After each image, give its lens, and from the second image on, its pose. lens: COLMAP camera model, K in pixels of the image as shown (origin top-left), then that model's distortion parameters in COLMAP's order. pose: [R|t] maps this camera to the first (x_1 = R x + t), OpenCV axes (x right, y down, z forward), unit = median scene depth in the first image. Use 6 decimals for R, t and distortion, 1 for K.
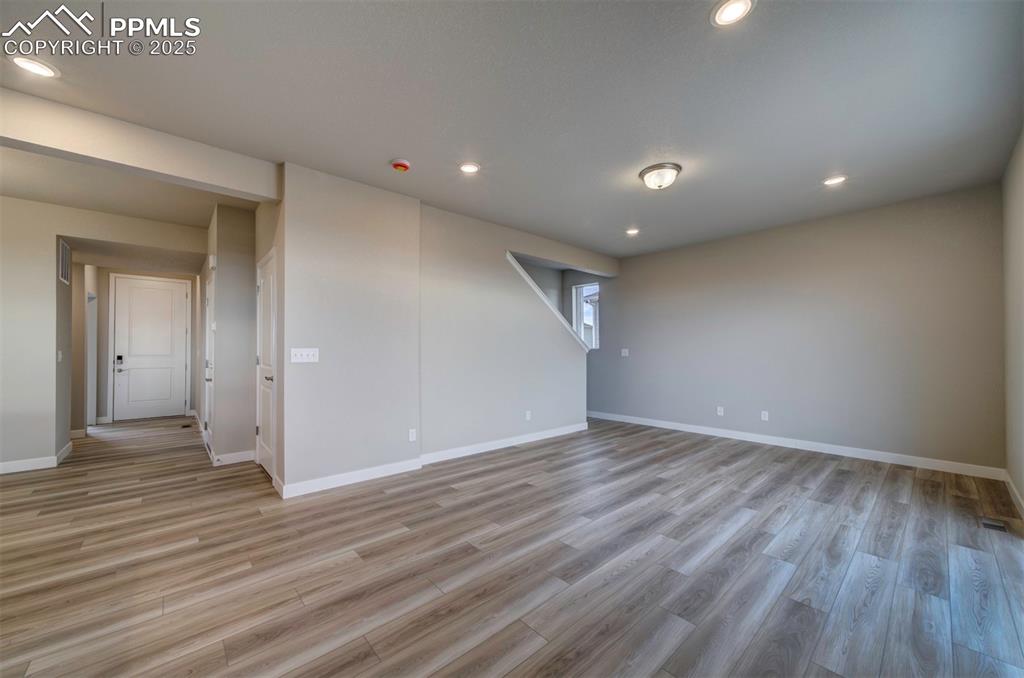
lens RADIAL K [[376.1, 0, 501.0], [0, 376.1, 346.6], [0, 0, 1]] dist [0.000819, 0.000348]
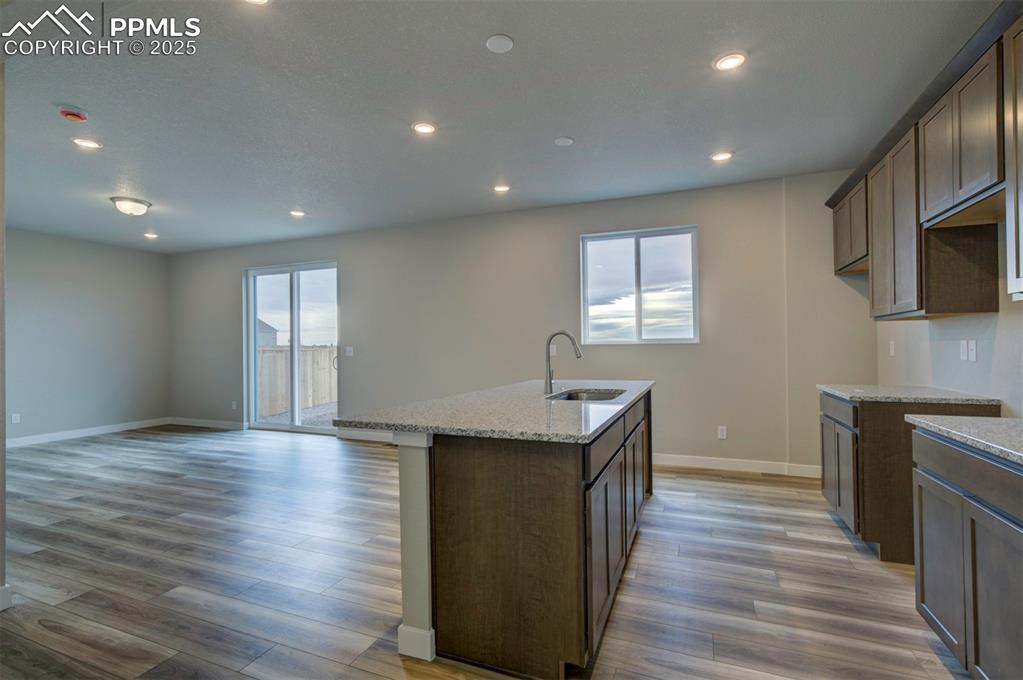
lens RADIAL K [[463.3, 0, 506.7], [0, 463.3, 344.1], [0, 0, 1]] dist [-0.000900, 0.000115]
pose [[-0.438794, 0.010482, 0.898526, -1.506998], [0.001044, 0.999937, -0.011155, 0.008163], [-0.898587, -0.003956, -0.438778, 0.604887]]
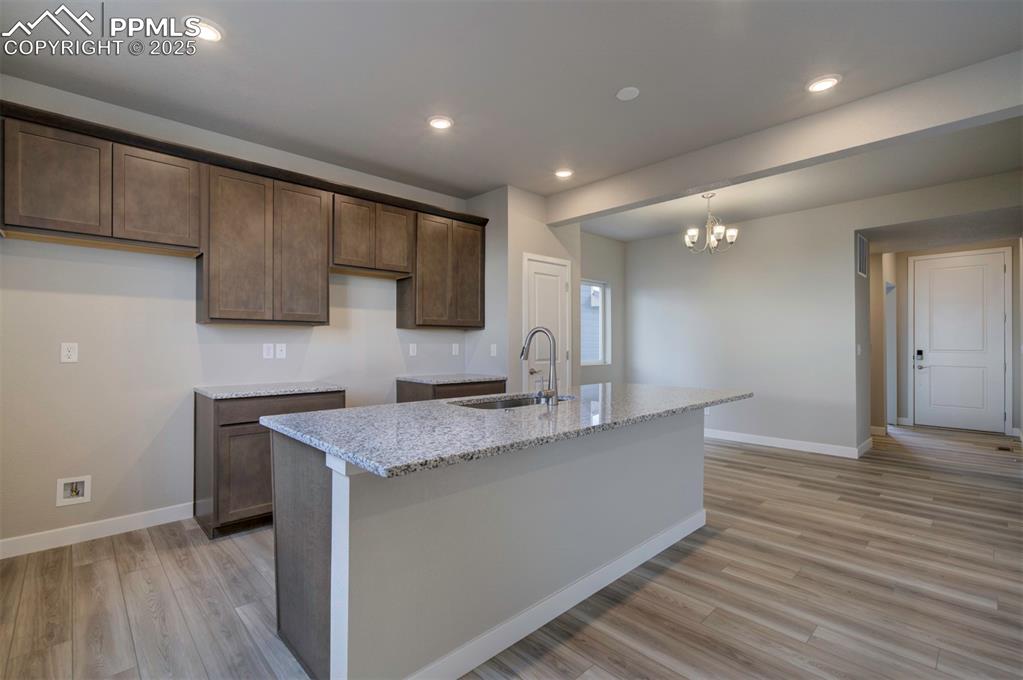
lens RADIAL K [[466.8, 0, 512.7], [0, 466.8, 342.3], [0, 0, 1]] dist [0.003707, 0.000732]
pose [[0.048611, -0.001862, -0.998816, 0.041546], [0.009166, 0.999957, -0.001418, -0.002329], [0.998776, -0.009086, 0.048626, 0.020403]]
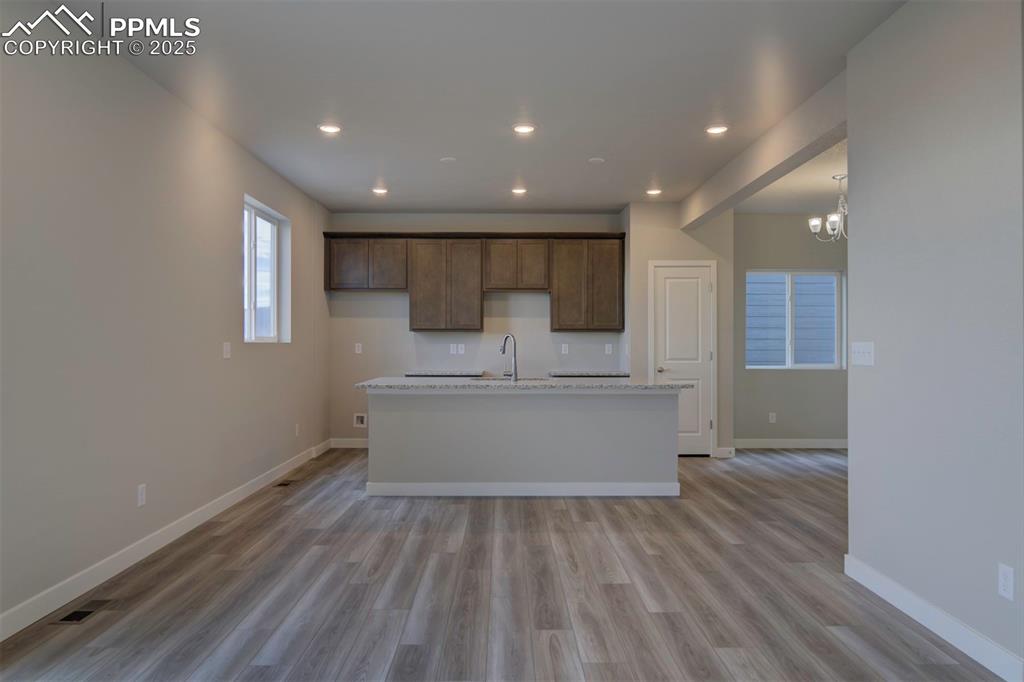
lens RADIAL K [[714.0, 0, 512.0], [0, 714.0, 341.0], [0, 0, 1]] dist [0.000214, -0.000929]
pose [[-0.651355, -0.005237, -0.758755, 0.713475], [0.005127, 0.999923, -0.011303, 0.013494], [0.758756, -0.011253, -0.651278, 1.324883]]
